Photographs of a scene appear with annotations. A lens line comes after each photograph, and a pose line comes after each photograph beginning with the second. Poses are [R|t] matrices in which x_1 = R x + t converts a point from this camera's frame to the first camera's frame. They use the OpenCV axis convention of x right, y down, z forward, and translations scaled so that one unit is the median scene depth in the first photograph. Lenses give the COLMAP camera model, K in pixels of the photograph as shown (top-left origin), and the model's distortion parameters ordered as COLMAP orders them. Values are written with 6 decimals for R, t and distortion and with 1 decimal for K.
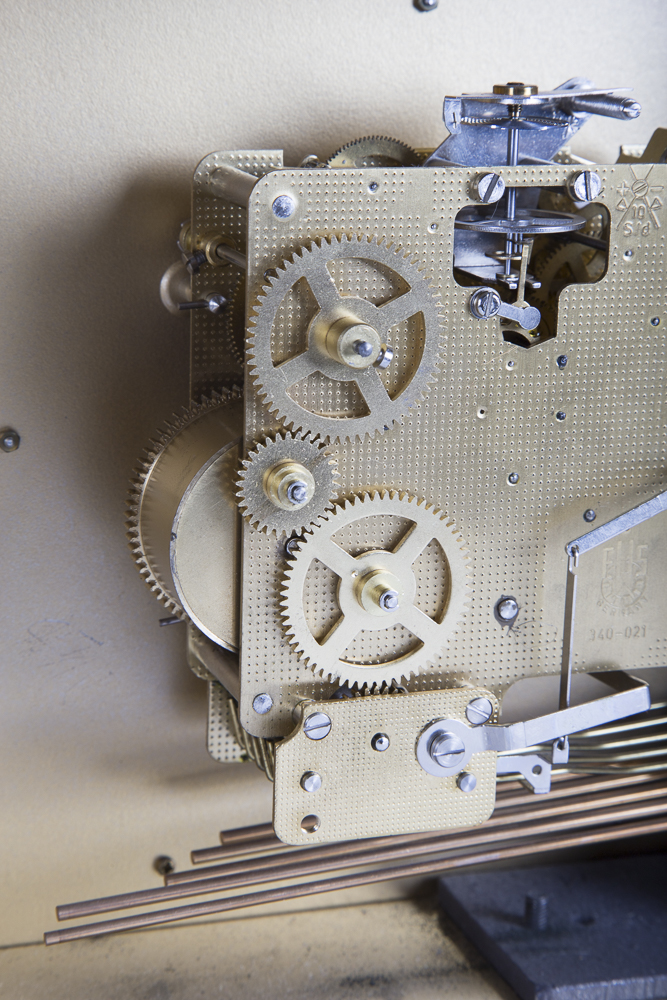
lens RADIAL K [[2284.7, 0, 333.5], [0, 2284.7, 500.0], [0, 0, 1]] dist [0.196105, -0.042902]
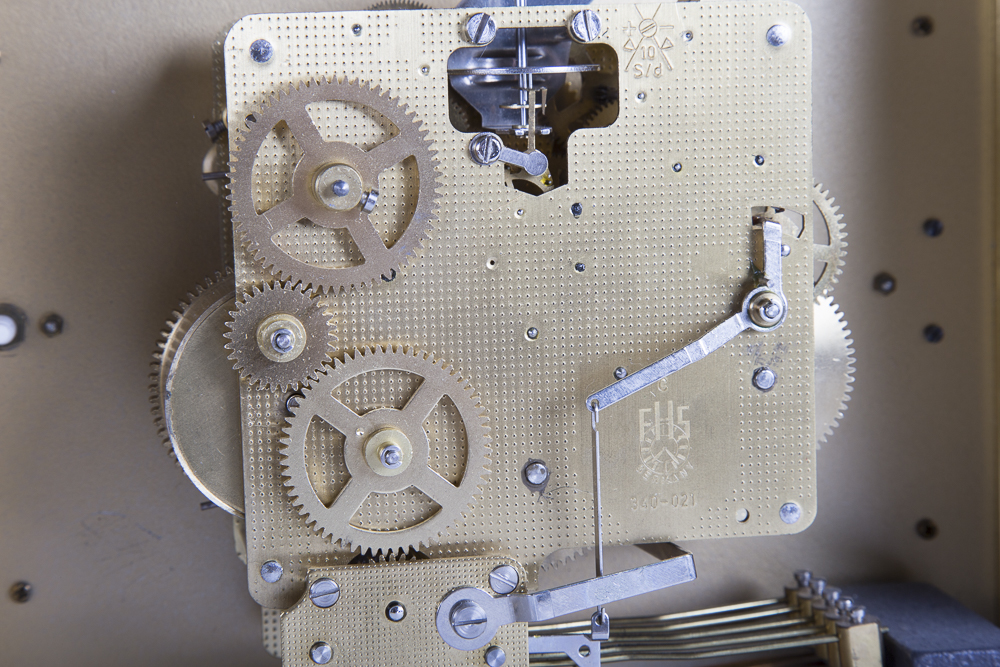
lens RADIAL K [[2284.7, 0, 500.0], [0, 2284.7, 333.5], [0, 0, 1]] dist [0.196105, -0.042902]
pose [[0.986887, -0.035828, -0.157386, 0.217216], [0.015728, 0.991759, -0.127145, 0.112884], [0.160644, 0.123003, 0.979318, 0.059797]]
